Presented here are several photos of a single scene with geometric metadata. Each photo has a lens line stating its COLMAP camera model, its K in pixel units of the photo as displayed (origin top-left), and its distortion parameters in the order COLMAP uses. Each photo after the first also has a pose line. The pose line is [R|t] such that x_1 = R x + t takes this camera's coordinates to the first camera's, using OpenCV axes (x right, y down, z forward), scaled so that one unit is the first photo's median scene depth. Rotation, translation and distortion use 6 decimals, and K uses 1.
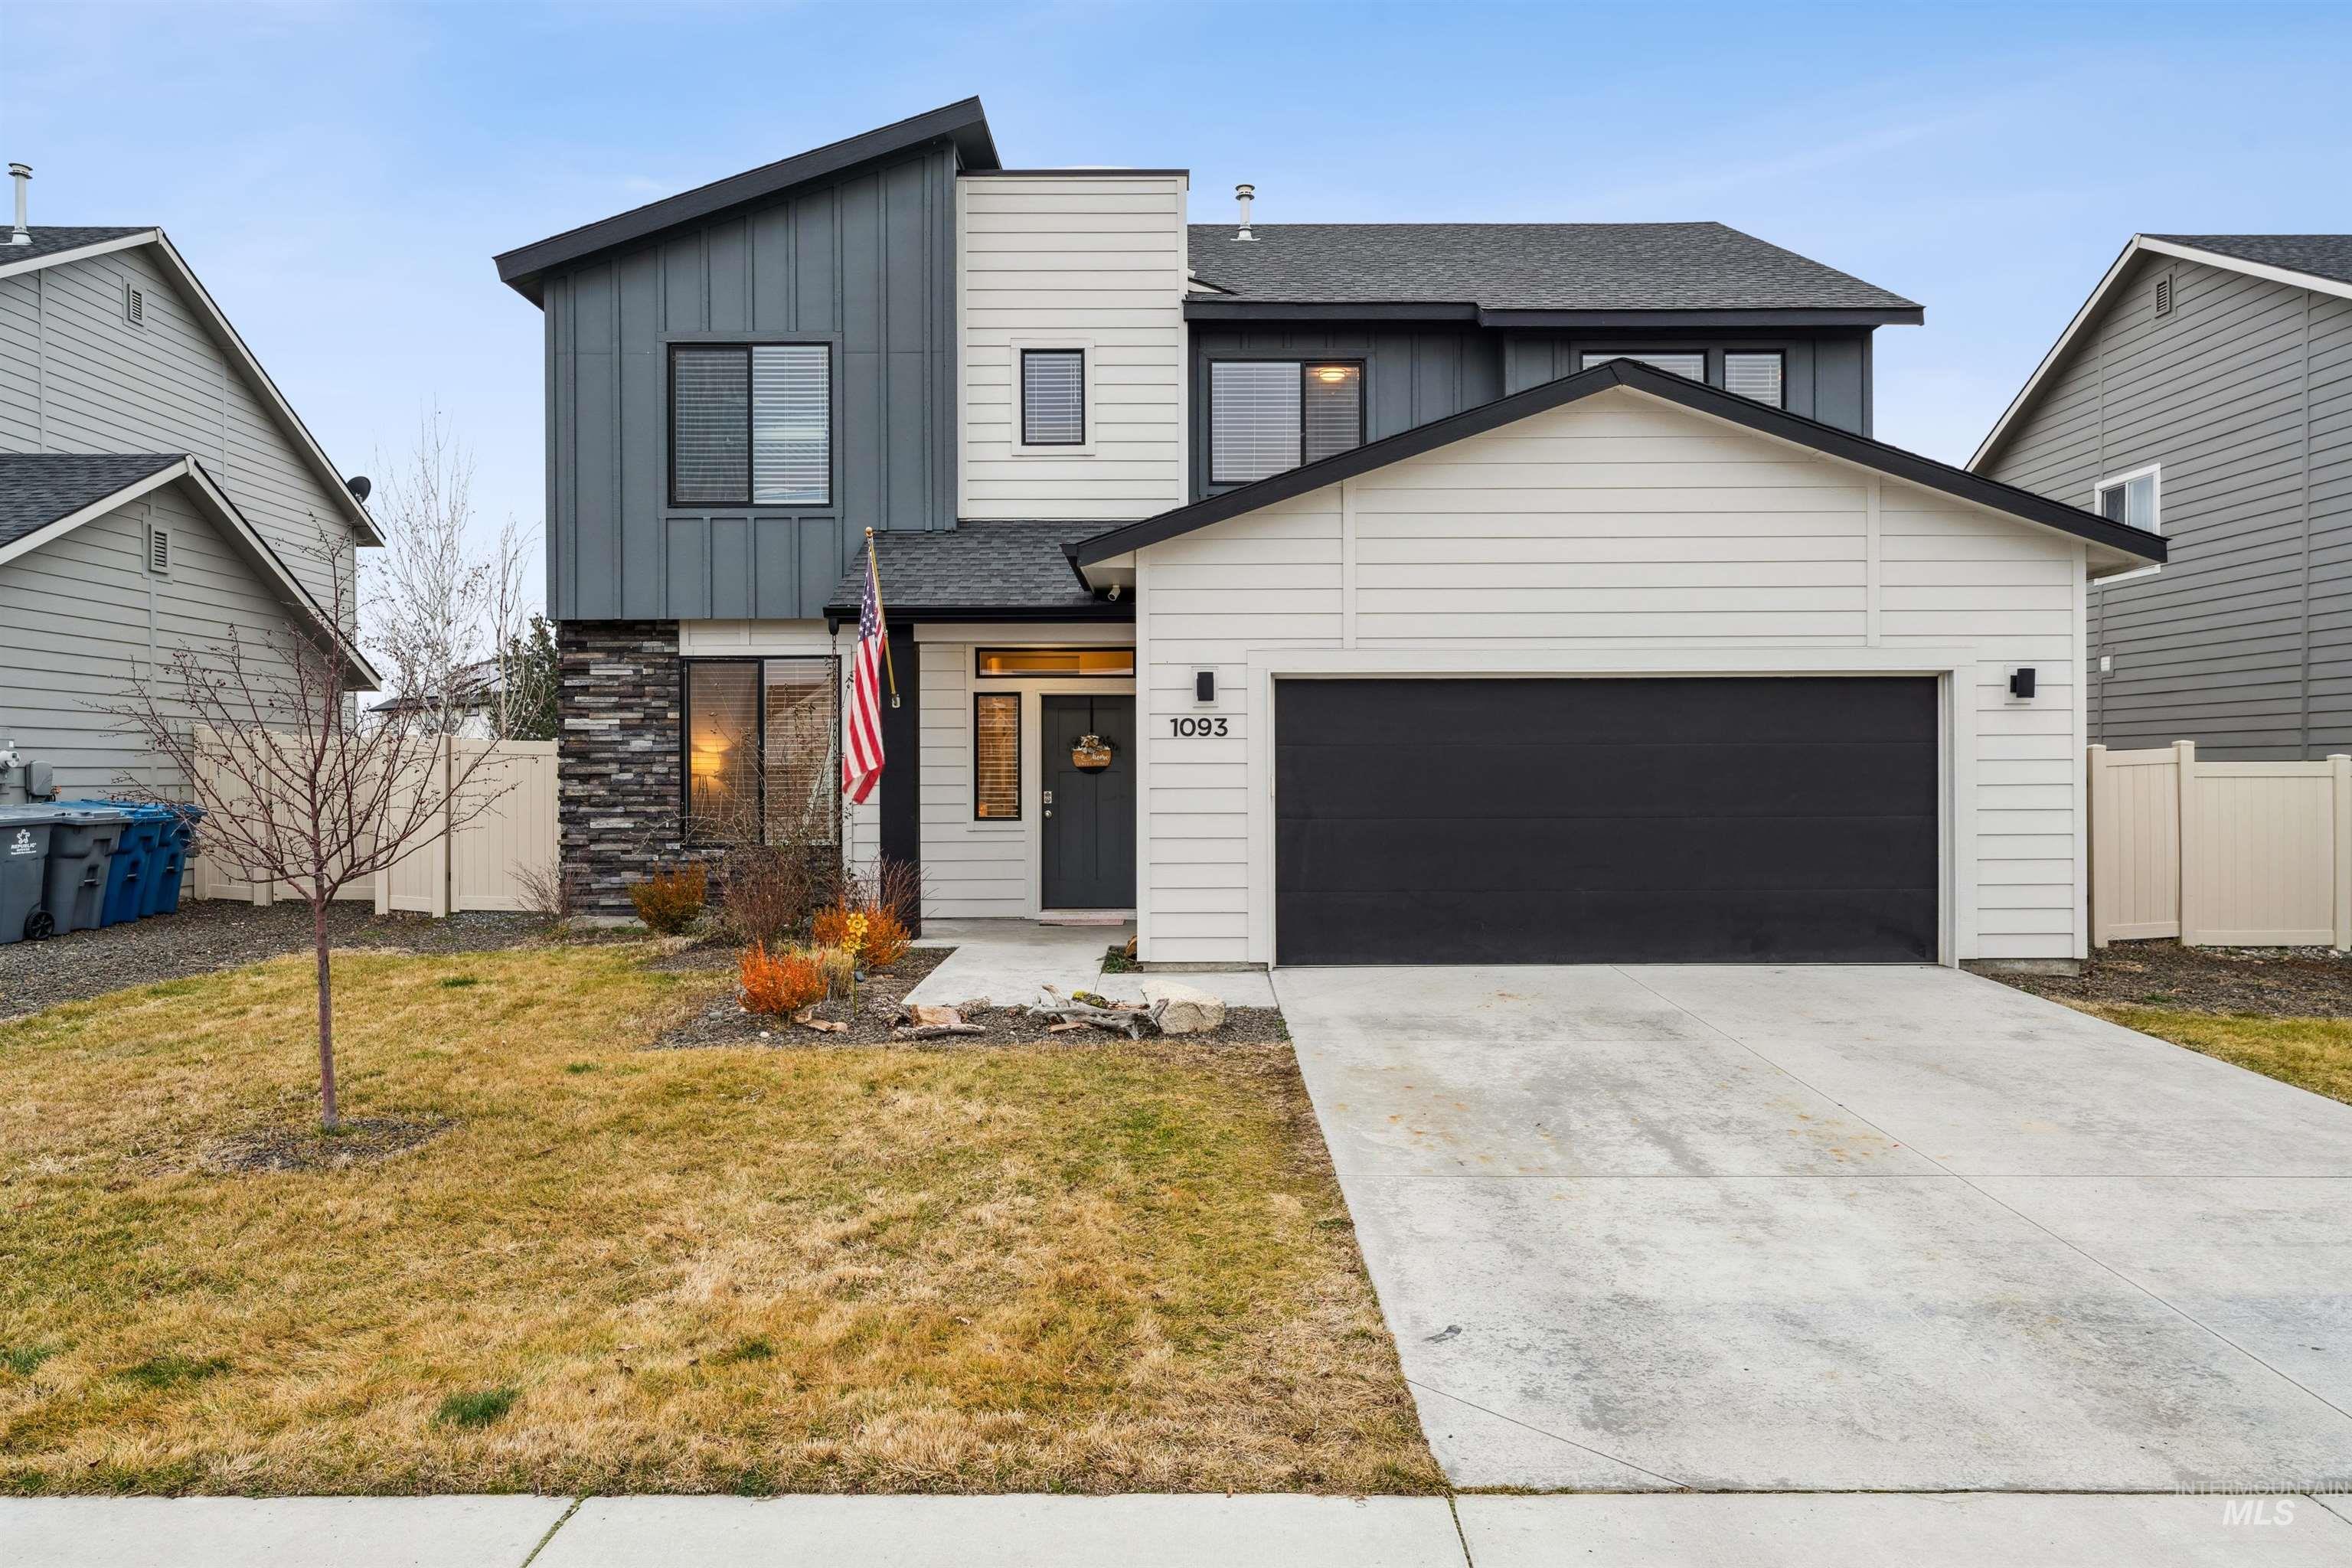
lens RADIAL K [[1525.6, 0, 1181.9], [0, 1525.6, 793.3], [0, 0, 1]] dist [0.002009, -0.001768]
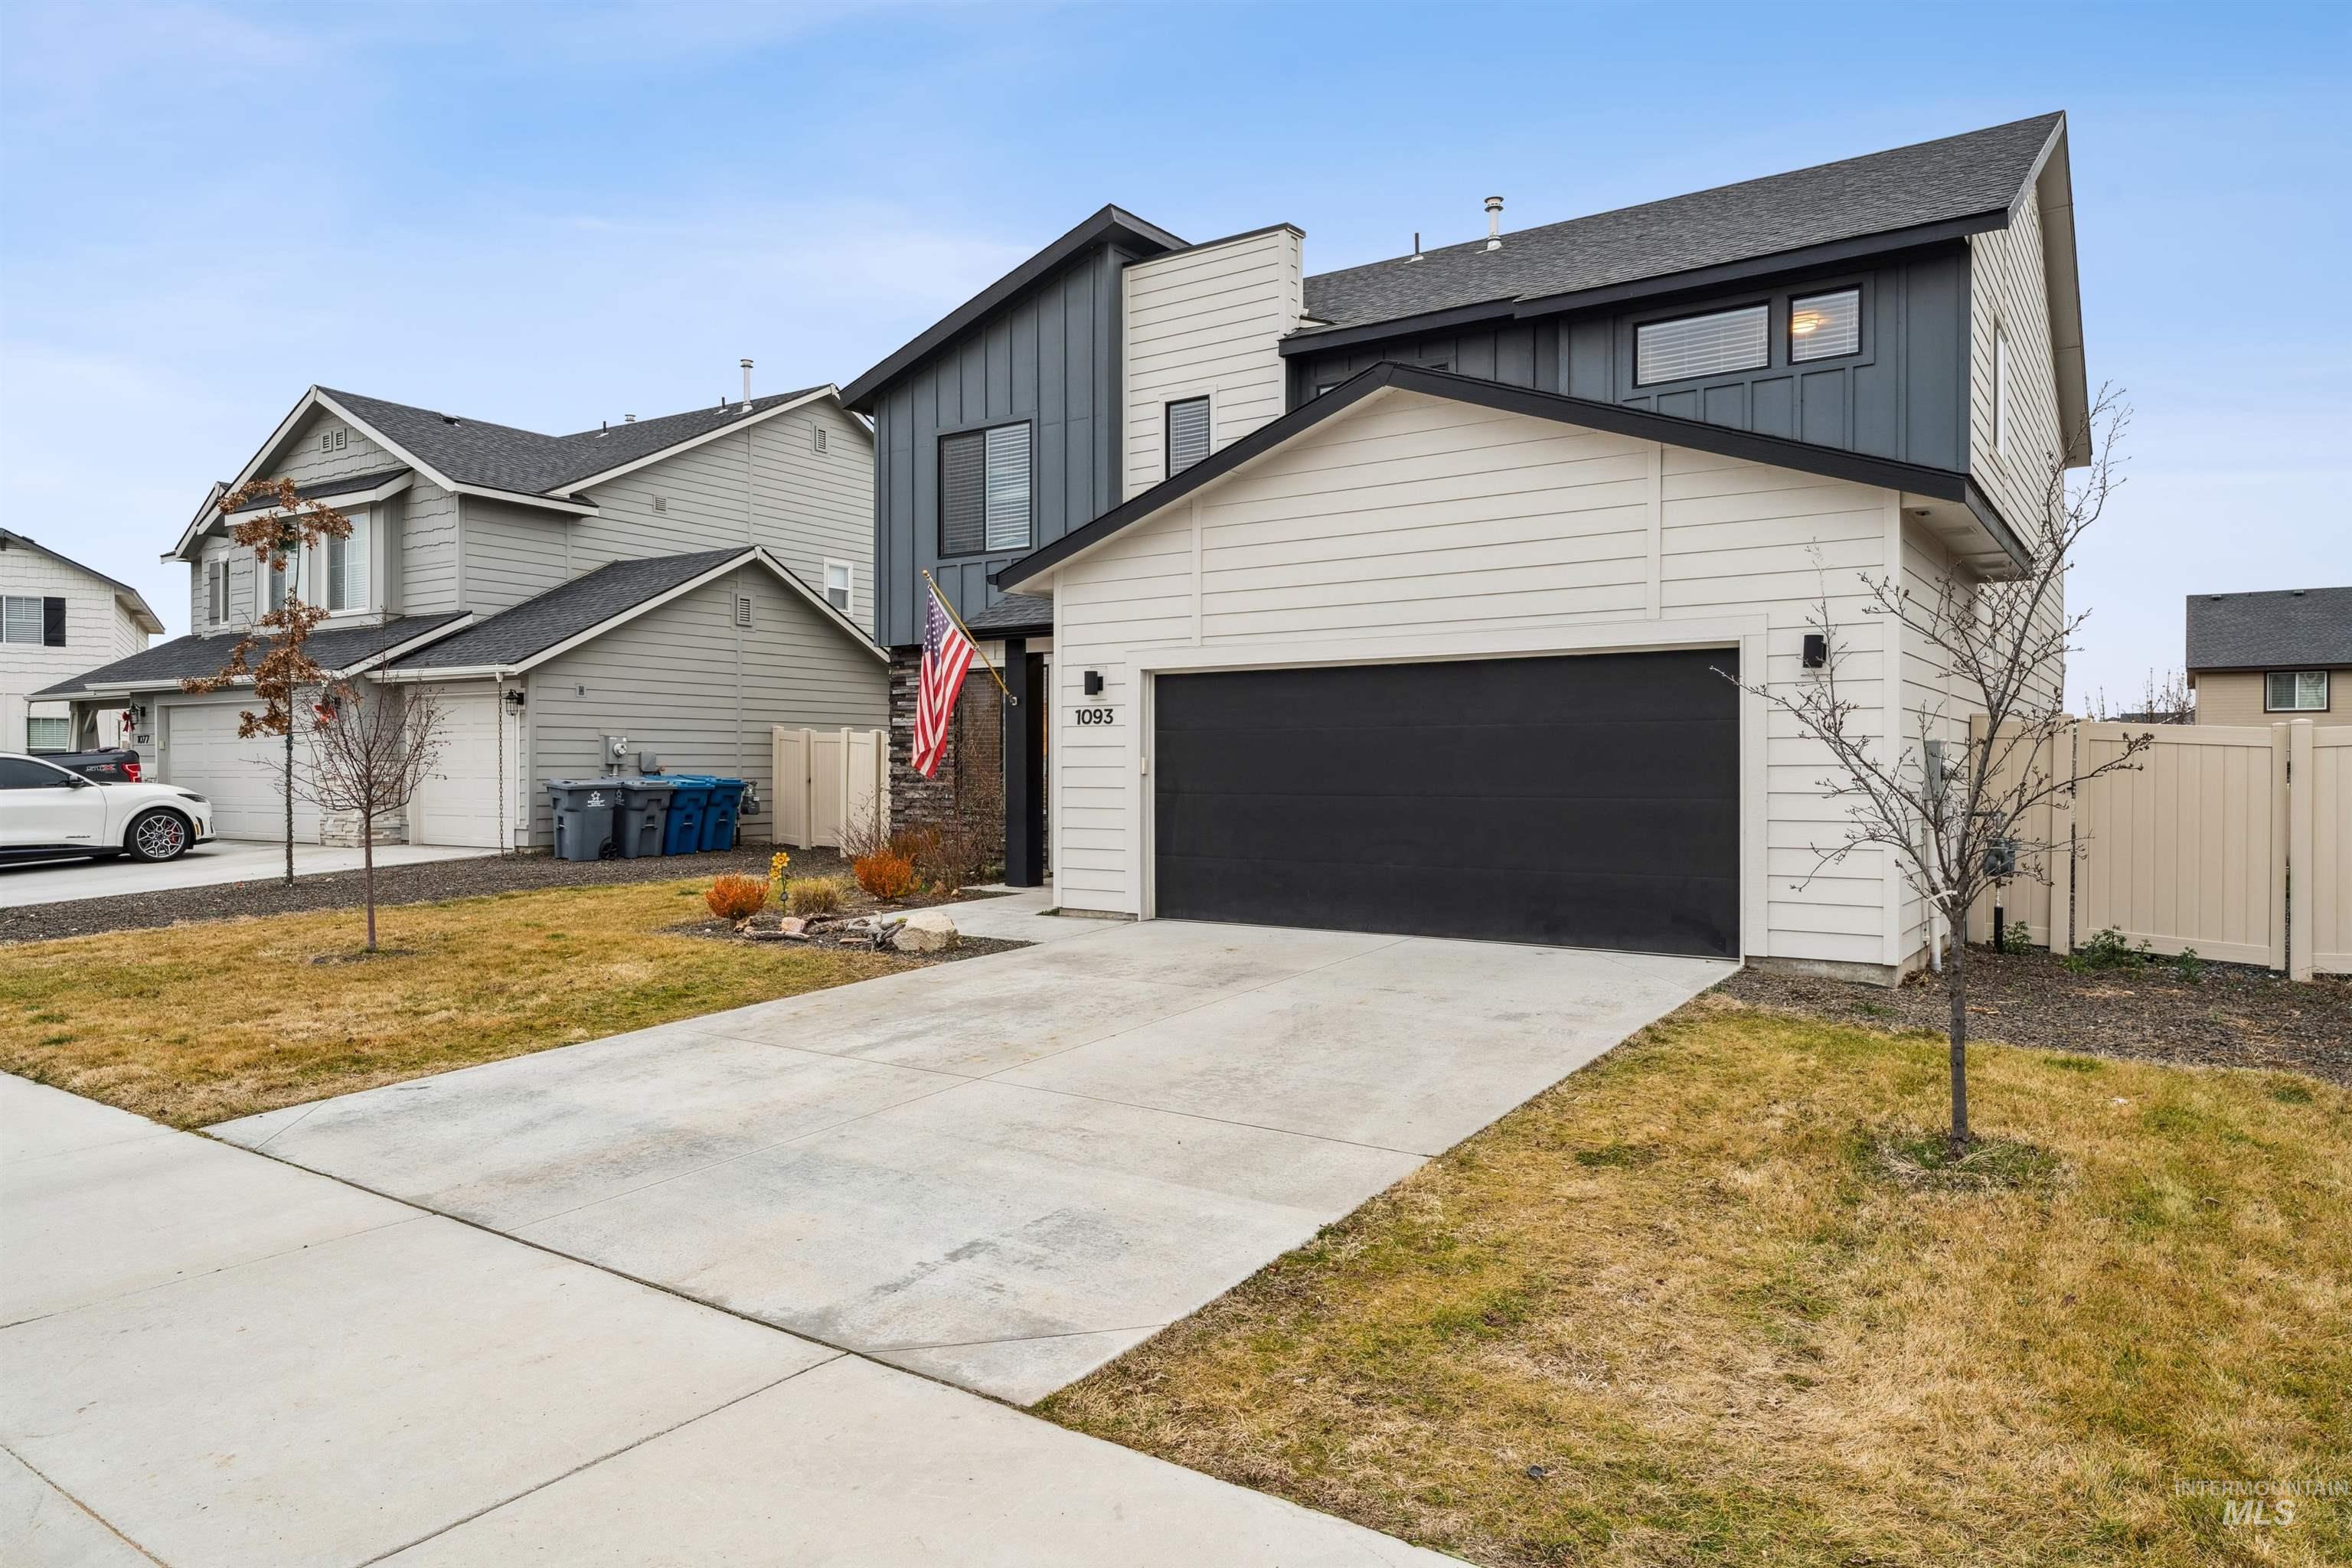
lens RADIAL K [[1471.7, 0, 1176.0], [0, 1471.7, 796.1], [0, 0, 1]] dist [-0.003239, -0.000487]
pose [[0.817885, 0.014176, -0.575206, 0.573249], [-0.011194, 0.999899, 0.008725, 0.006984], [0.575272, -0.000697, 0.817962, 0.062009]]
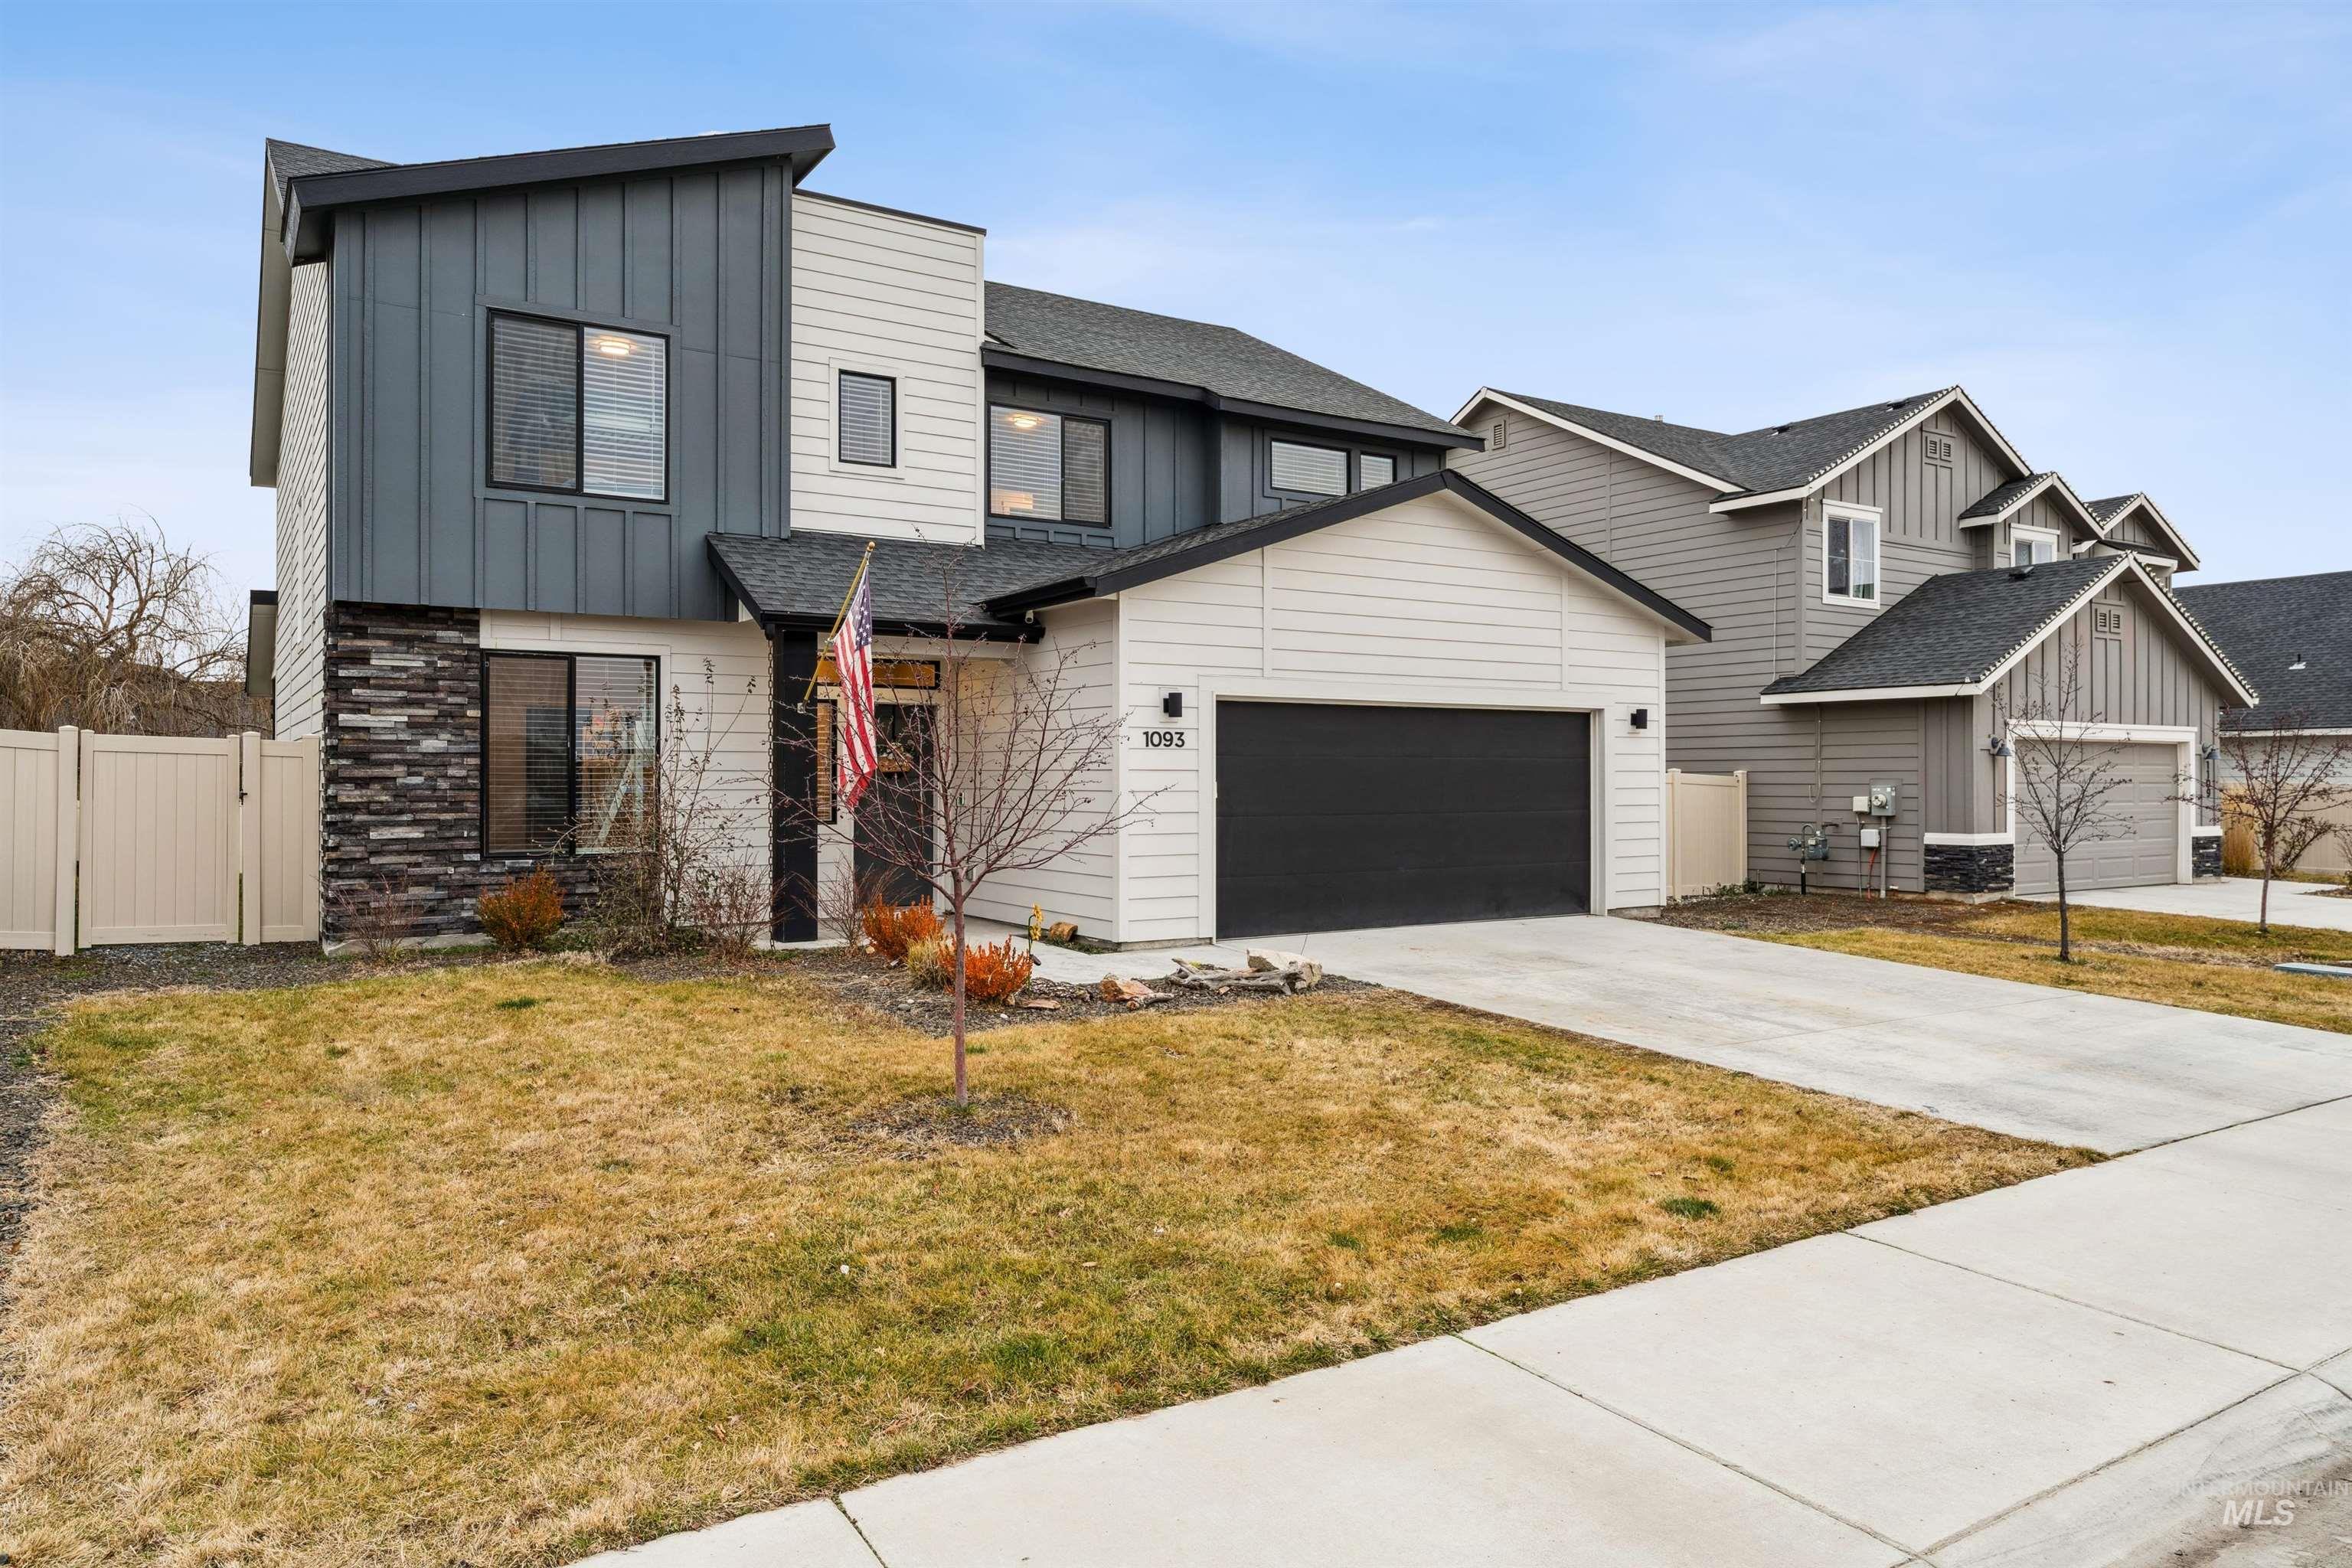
lens RADIAL K [[1521.2, 0, 1176.0], [0, 1521.2, 784.0], [0, 0, 1]] dist [0.000872, 0.001120]
pose [[0.839651, 0.001018, 0.543126, -0.478356], [0.004695, 0.999947, -0.009133, 0.001362], [-0.543106, 0.010218, 0.839602, 0.010289]]
